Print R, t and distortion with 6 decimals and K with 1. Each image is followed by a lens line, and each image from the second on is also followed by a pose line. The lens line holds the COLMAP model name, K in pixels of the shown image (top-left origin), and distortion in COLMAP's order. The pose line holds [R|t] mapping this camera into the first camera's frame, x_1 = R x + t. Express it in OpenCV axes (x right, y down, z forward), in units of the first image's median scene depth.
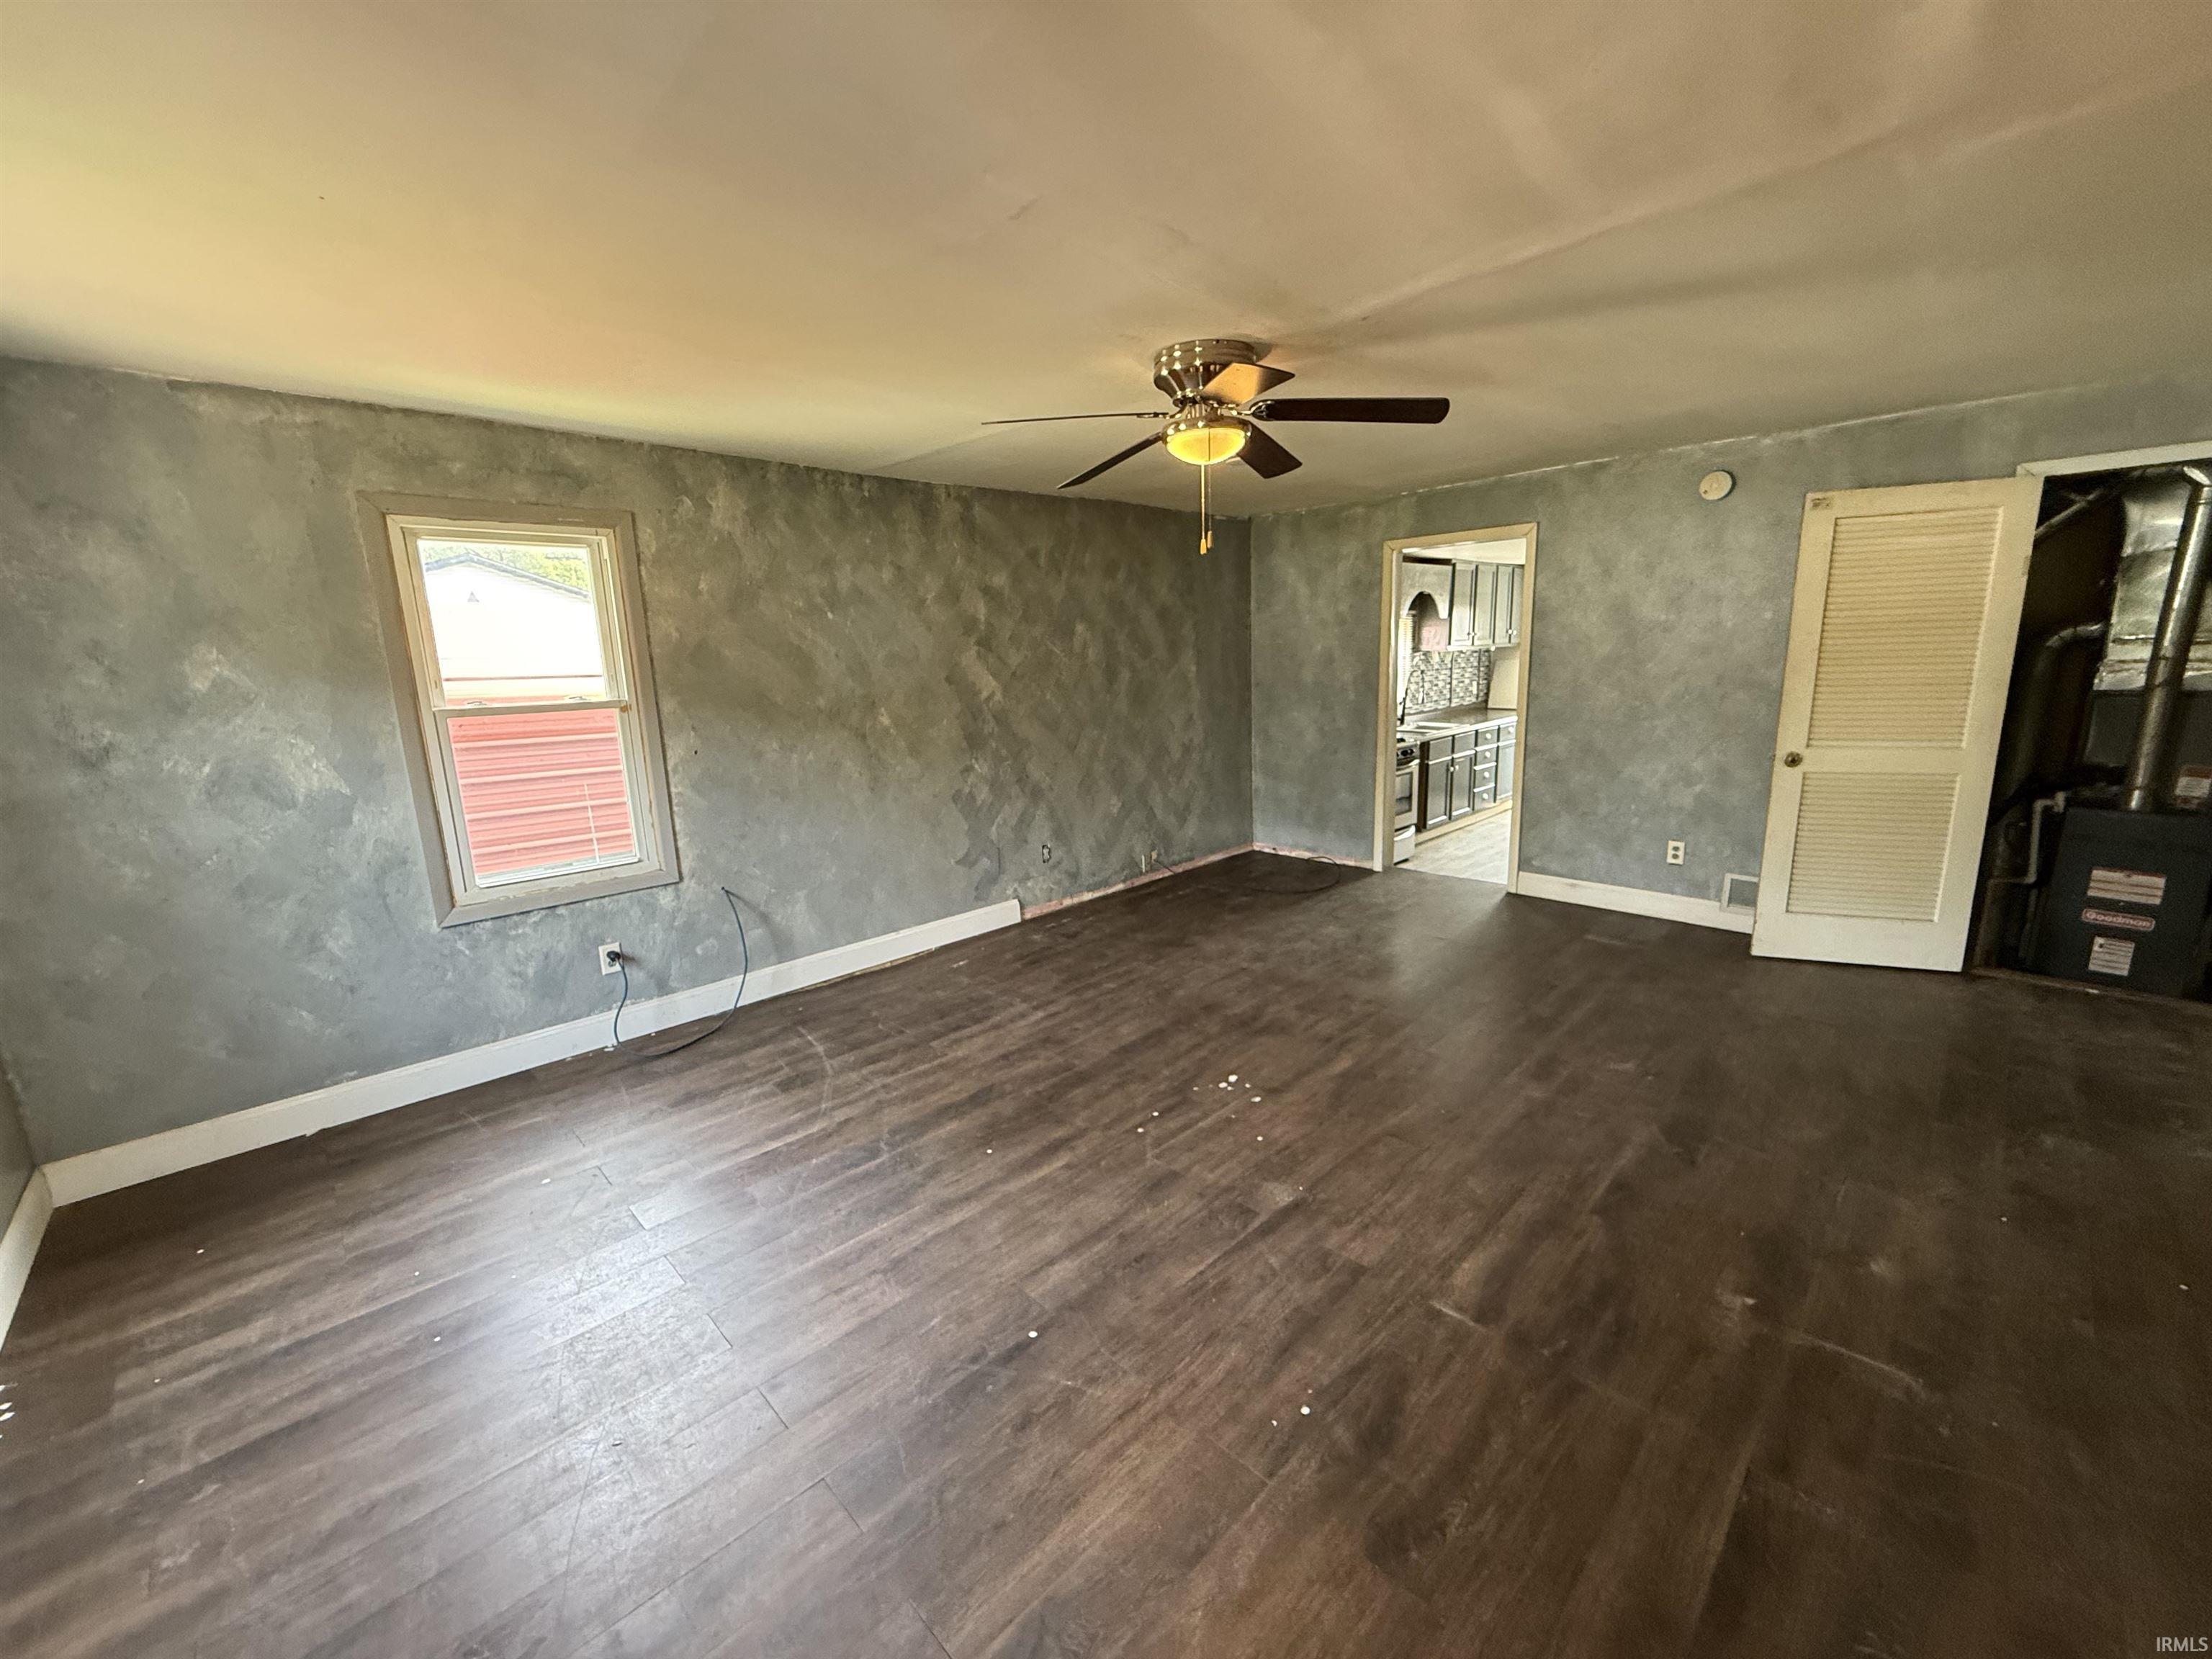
lens RADIAL K [[890.6, 0, 1106.0], [0, 890.6, 829.5], [0, 0, 1]] dist [0.000029, -0.000184]
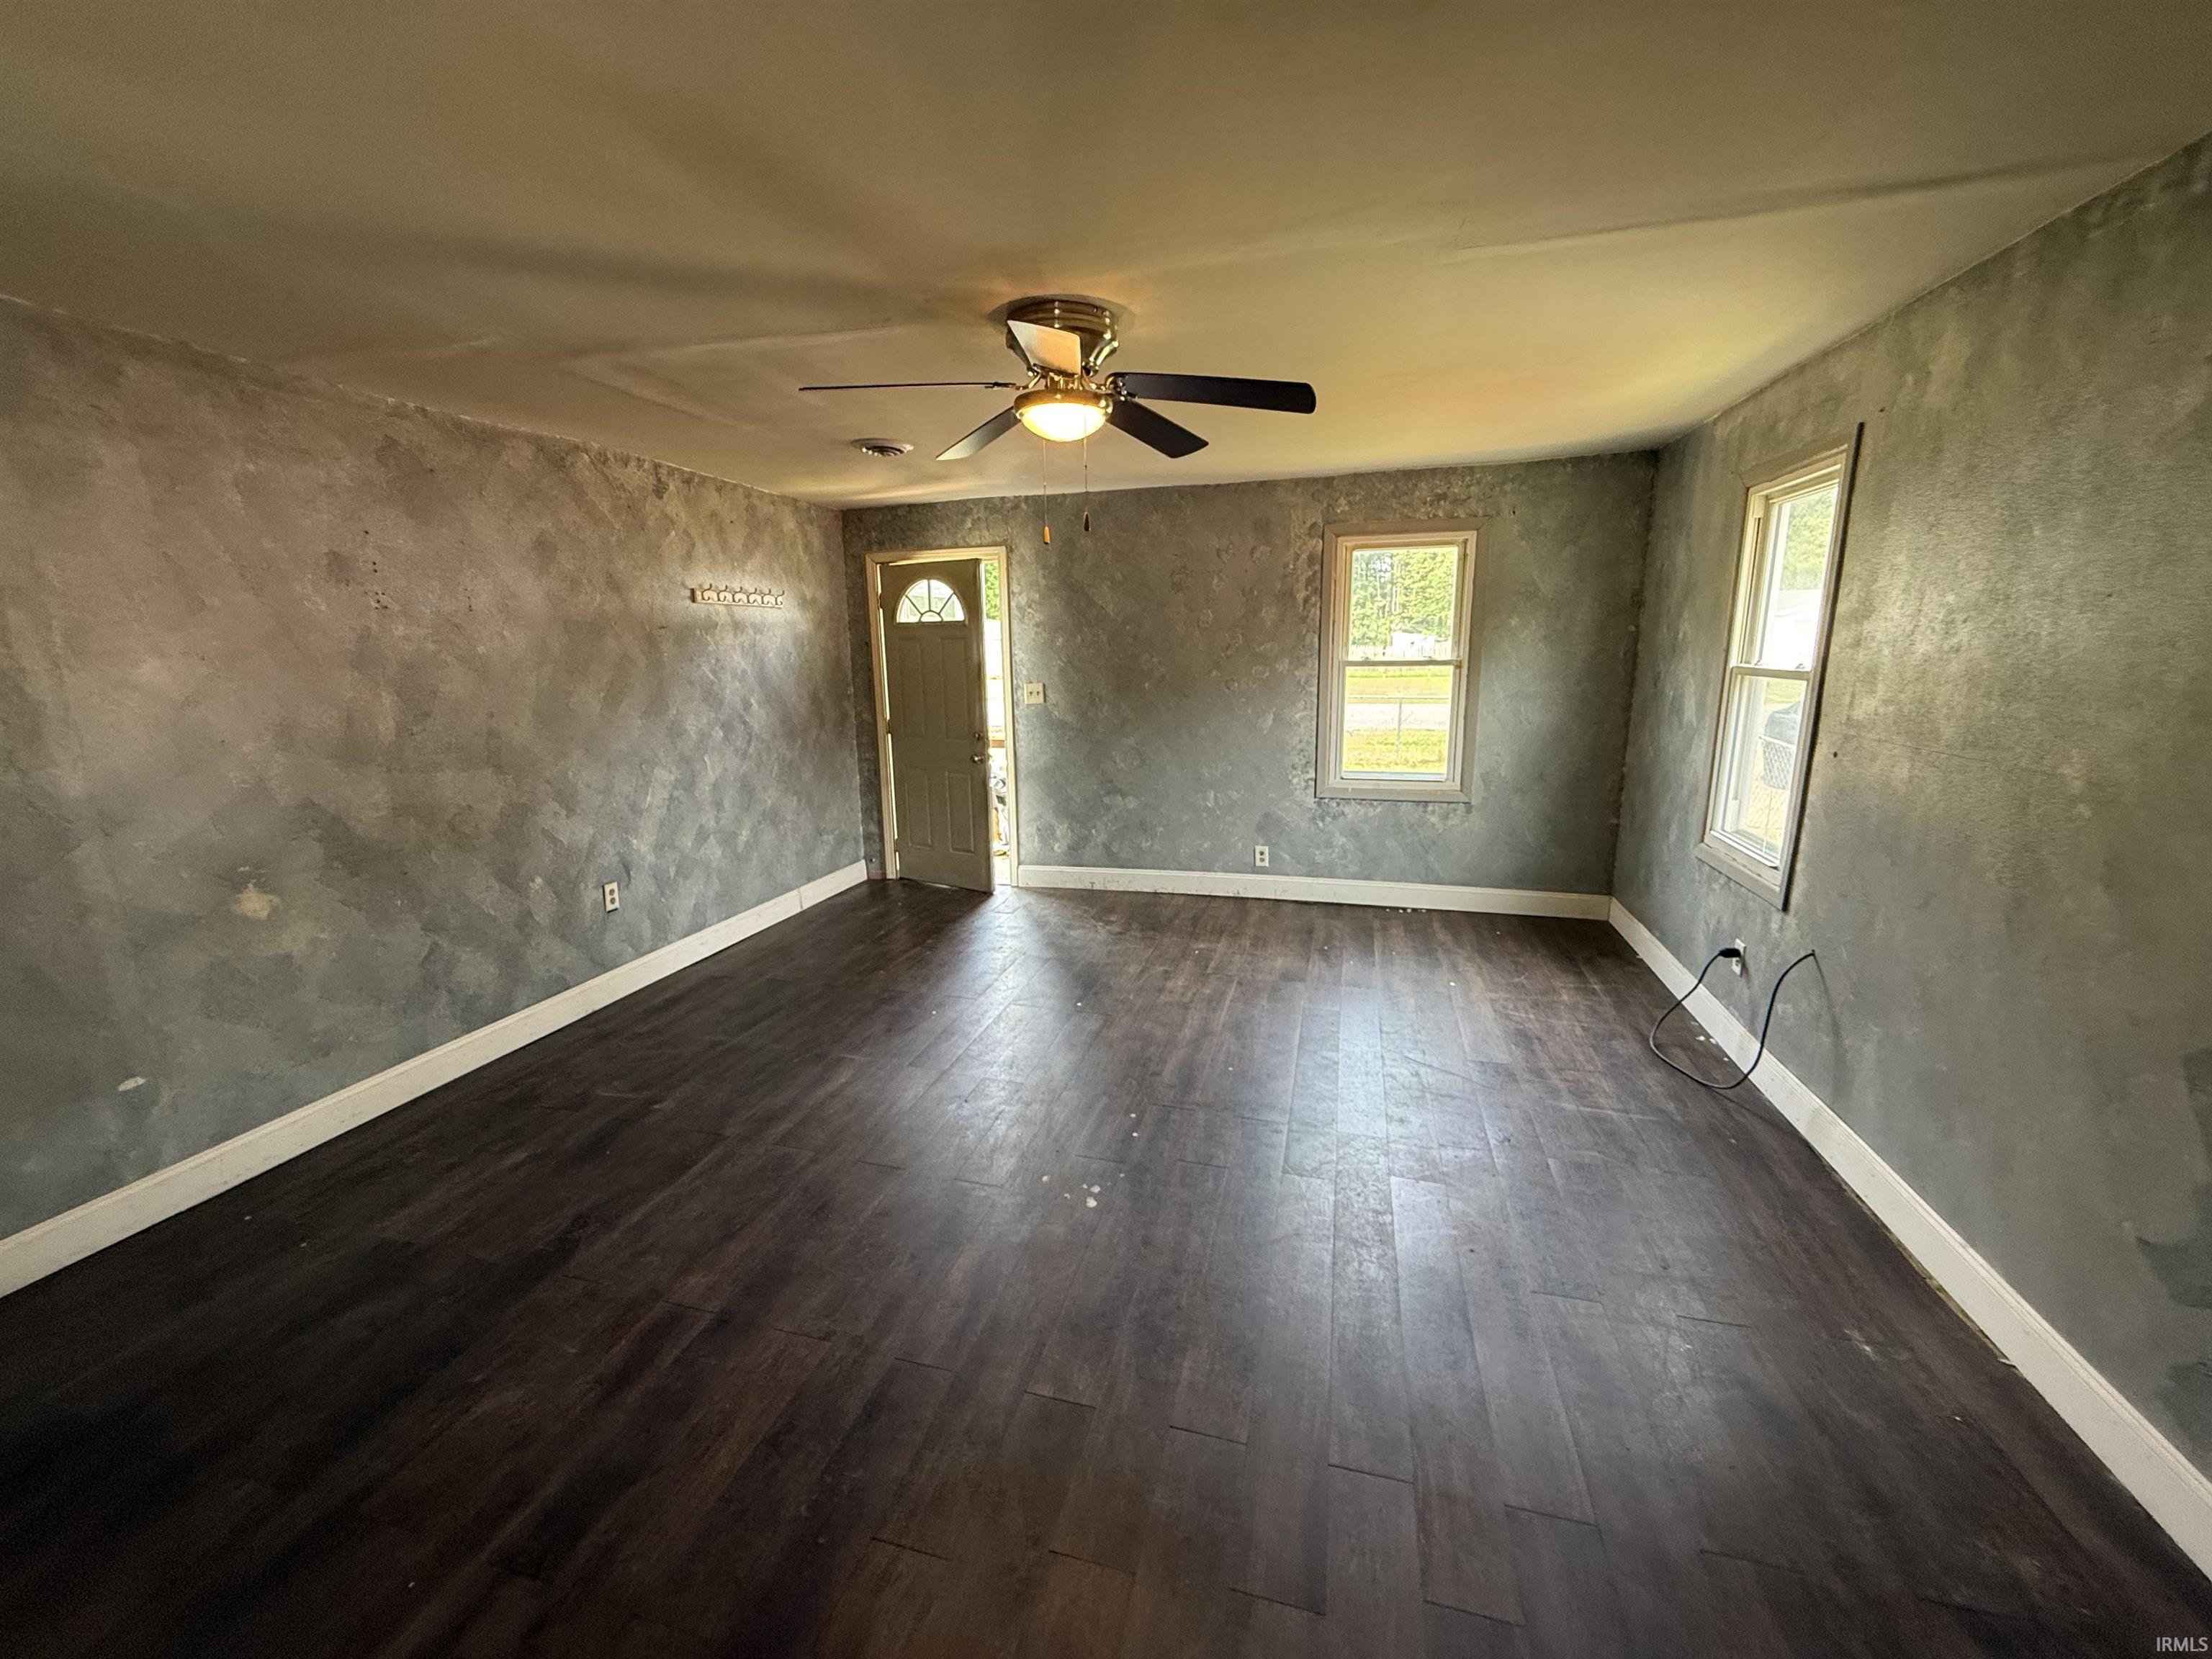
lens RADIAL K [[890.6, 0, 1106.0], [0, 890.6, 829.5], [0, 0, 1]] dist [0.000029, -0.000184]
pose [[-0.863492, 0.148173, -0.482107, 0.613332], [-0.055330, 0.922274, 0.382557, -0.423808], [0.501319, 0.357010, -0.788177, 2.017398]]
